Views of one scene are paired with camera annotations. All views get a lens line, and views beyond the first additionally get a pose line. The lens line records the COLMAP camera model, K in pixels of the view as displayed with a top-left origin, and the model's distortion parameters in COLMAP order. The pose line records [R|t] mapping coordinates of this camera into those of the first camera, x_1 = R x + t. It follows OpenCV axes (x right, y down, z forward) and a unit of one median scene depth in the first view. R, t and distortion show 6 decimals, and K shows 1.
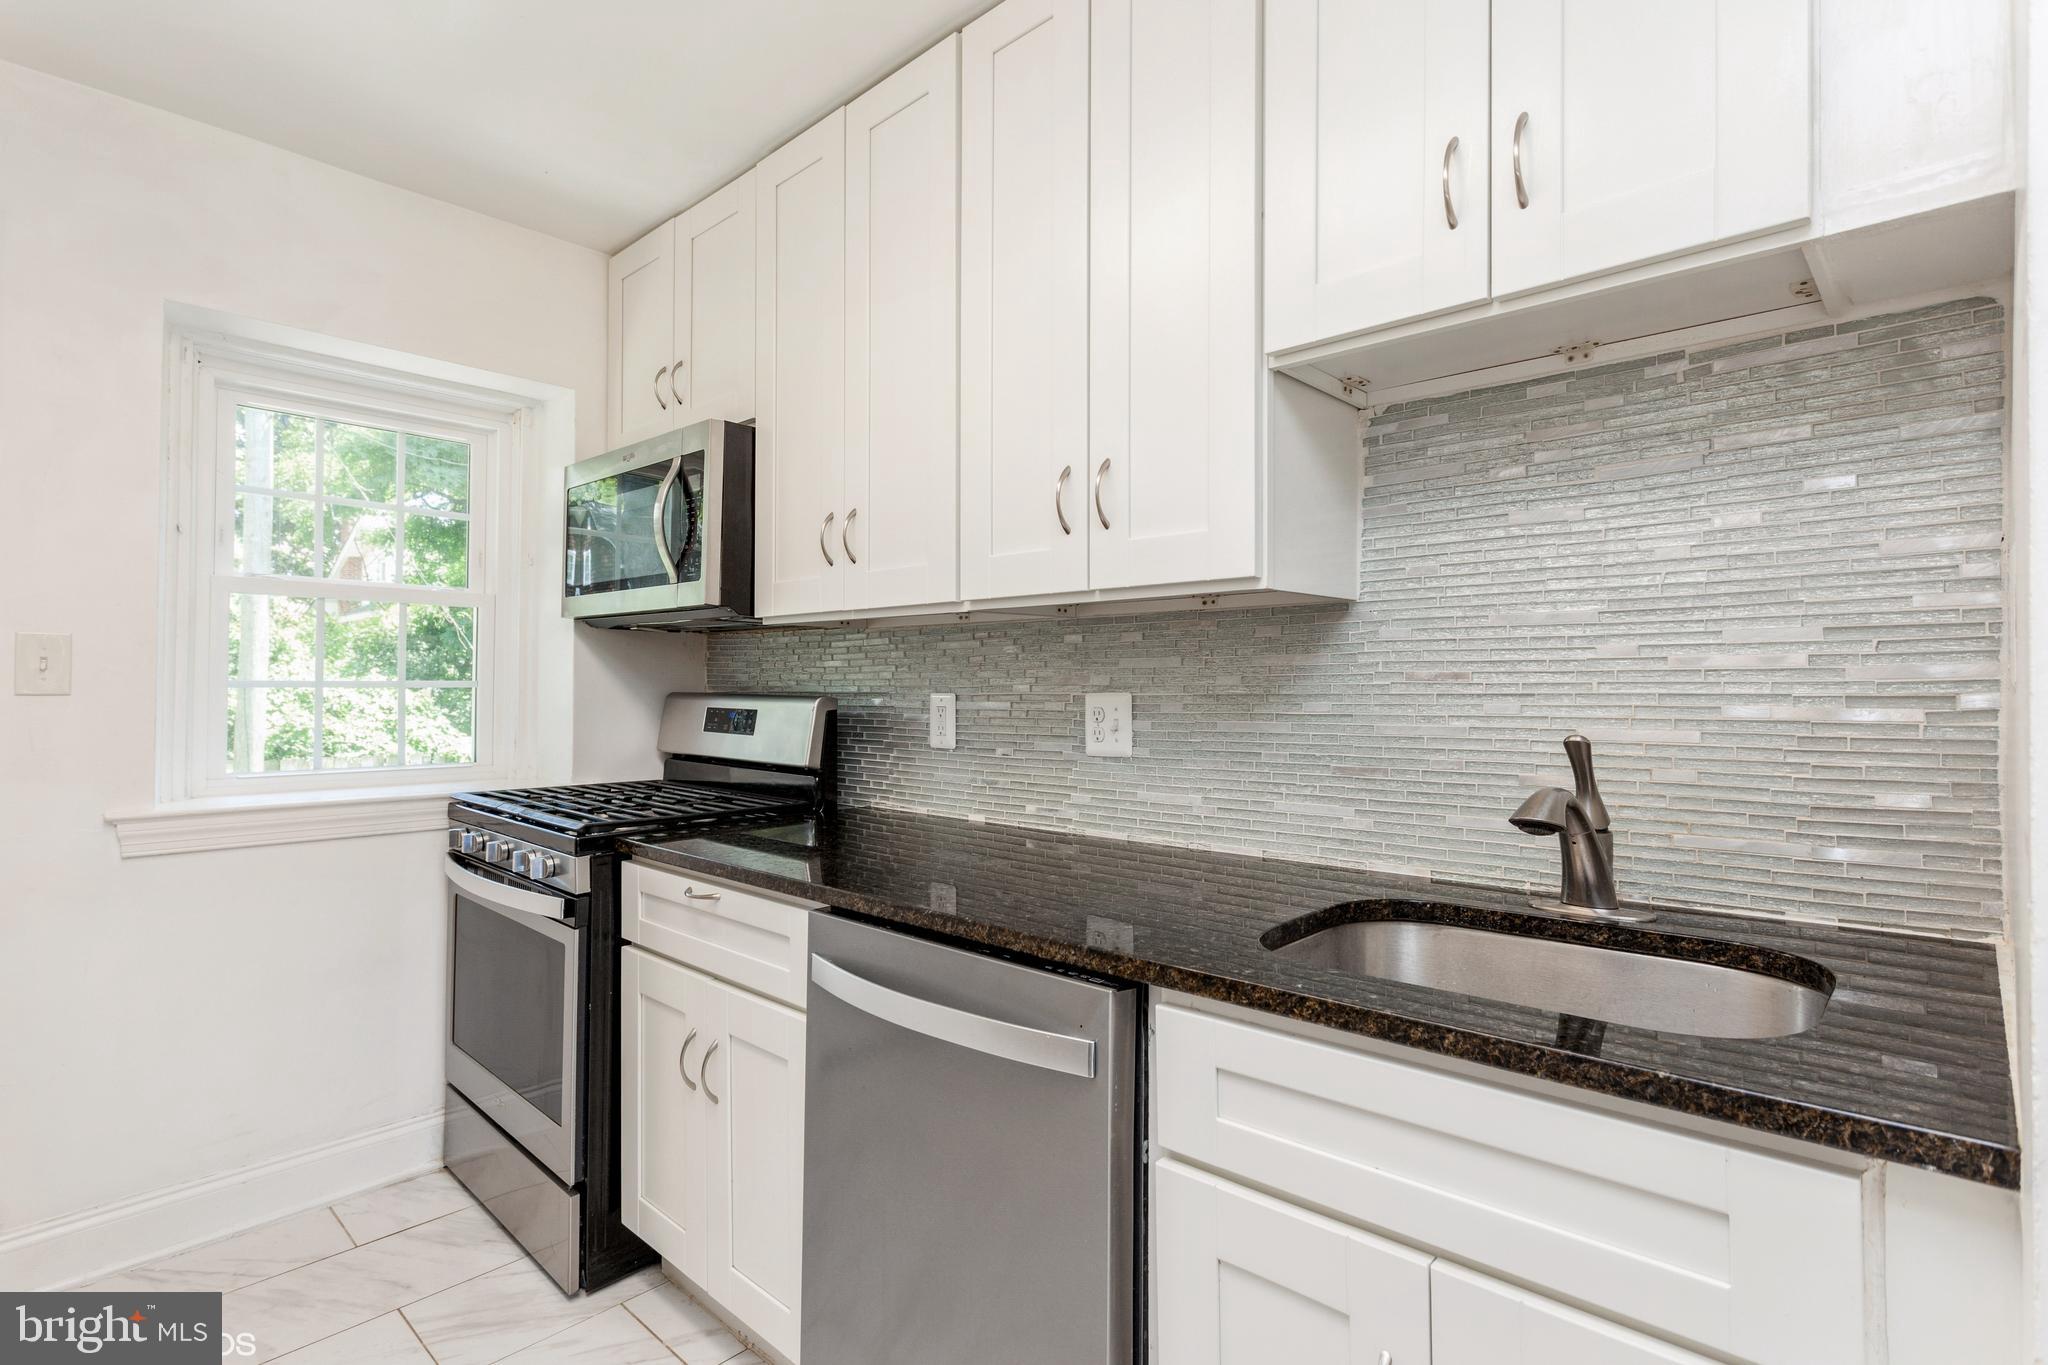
lens RADIAL K [[977.3, 0, 1025.3], [0, 977.3, 674.6], [0, 0, 1]] dist [0.001513, 0.002667]
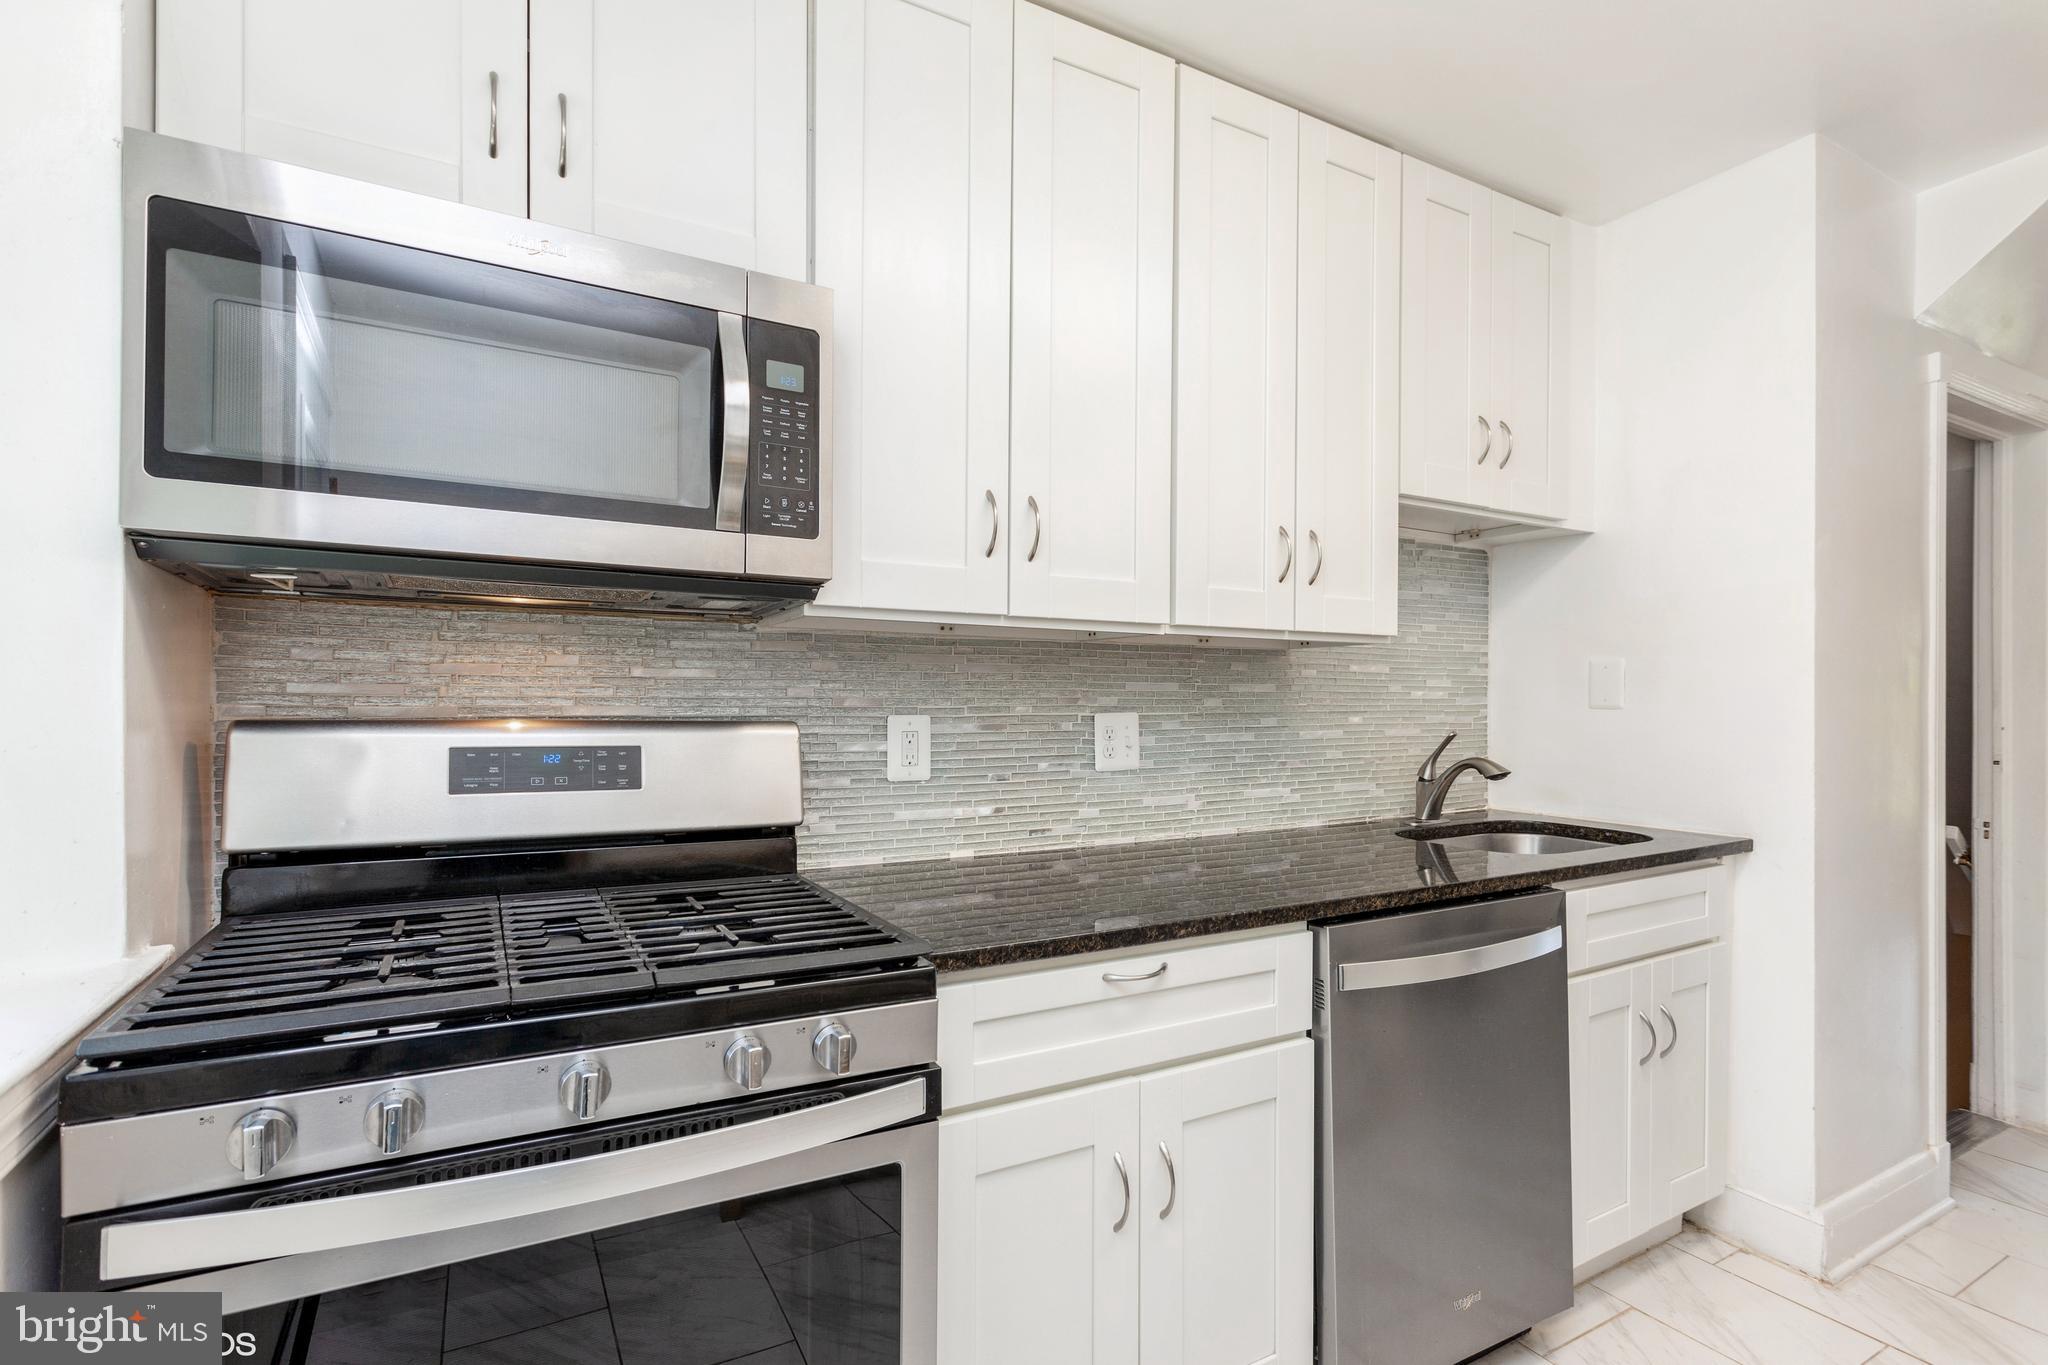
lens RADIAL K [[977.3, 0, 1022.4], [0, 977.3, 698.3], [0, 0, 1]] dist [0.001513, 0.002667]
pose [[0.314490, 0.002435, 0.949258, -0.999738], [-0.016618, 0.999858, 0.002941, 0.000590], [-0.949115, -0.016700, 0.314486, 0.755976]]
